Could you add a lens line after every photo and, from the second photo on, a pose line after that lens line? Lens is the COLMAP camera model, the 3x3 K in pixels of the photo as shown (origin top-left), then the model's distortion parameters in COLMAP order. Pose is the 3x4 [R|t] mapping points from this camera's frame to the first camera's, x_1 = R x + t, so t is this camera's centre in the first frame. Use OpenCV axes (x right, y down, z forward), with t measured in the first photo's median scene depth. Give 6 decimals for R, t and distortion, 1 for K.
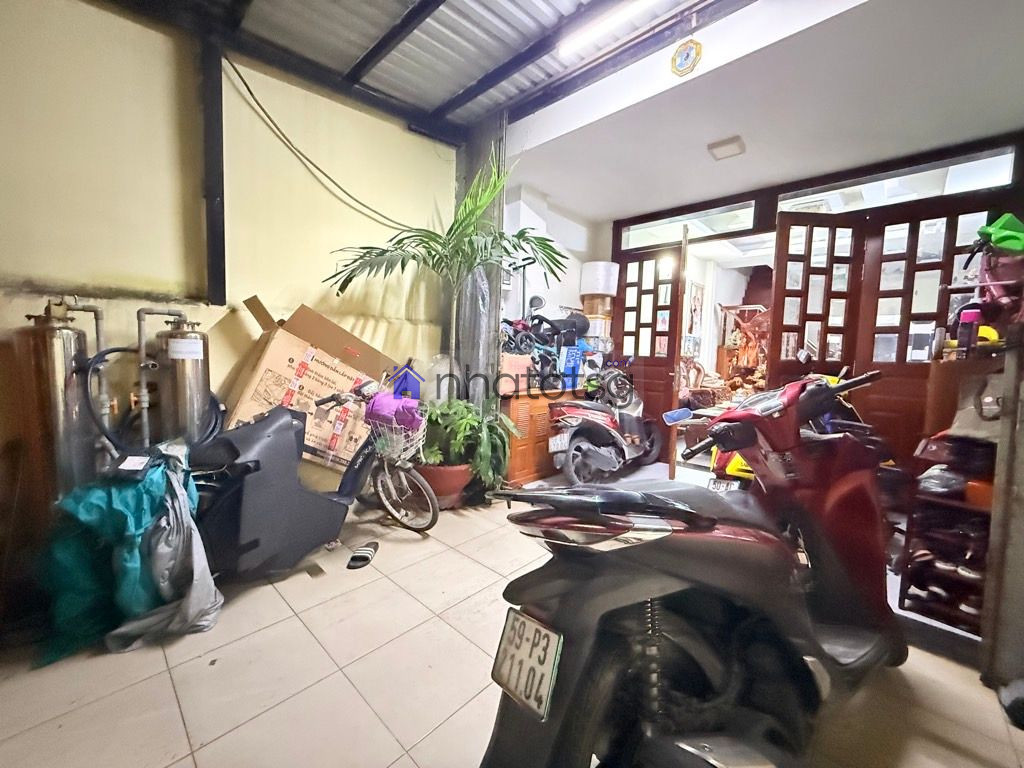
lens RADIAL K [[404.7, 0, 507.3], [0, 404.7, 382.6], [0, 0, 1]] dist [0.000461, 0.000666]
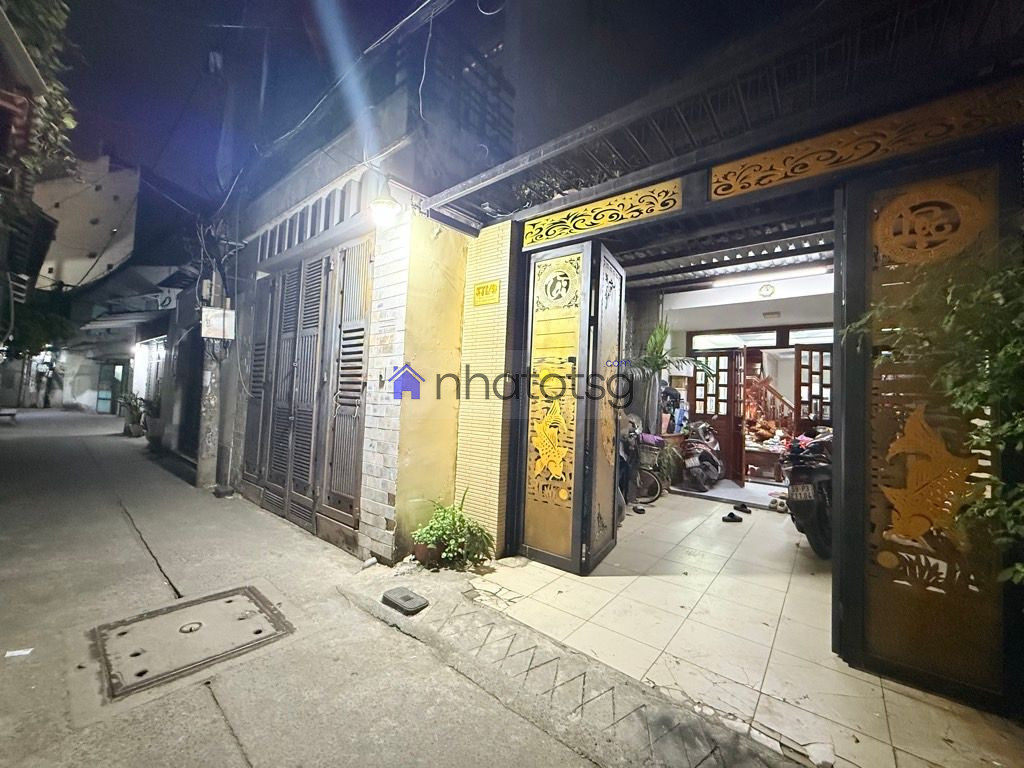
lens RADIAL K [[404.7, 0, 508.3], [0, 404.7, 380.8], [0, 0, 1]] dist [0.000461, 0.000666]
pose [[0.996548, 0.018771, 0.080865, -0.639032], [-0.008924, 0.992678, -0.120458, 0.006639], [-0.082534, 0.119320, 0.989419, -0.593361]]
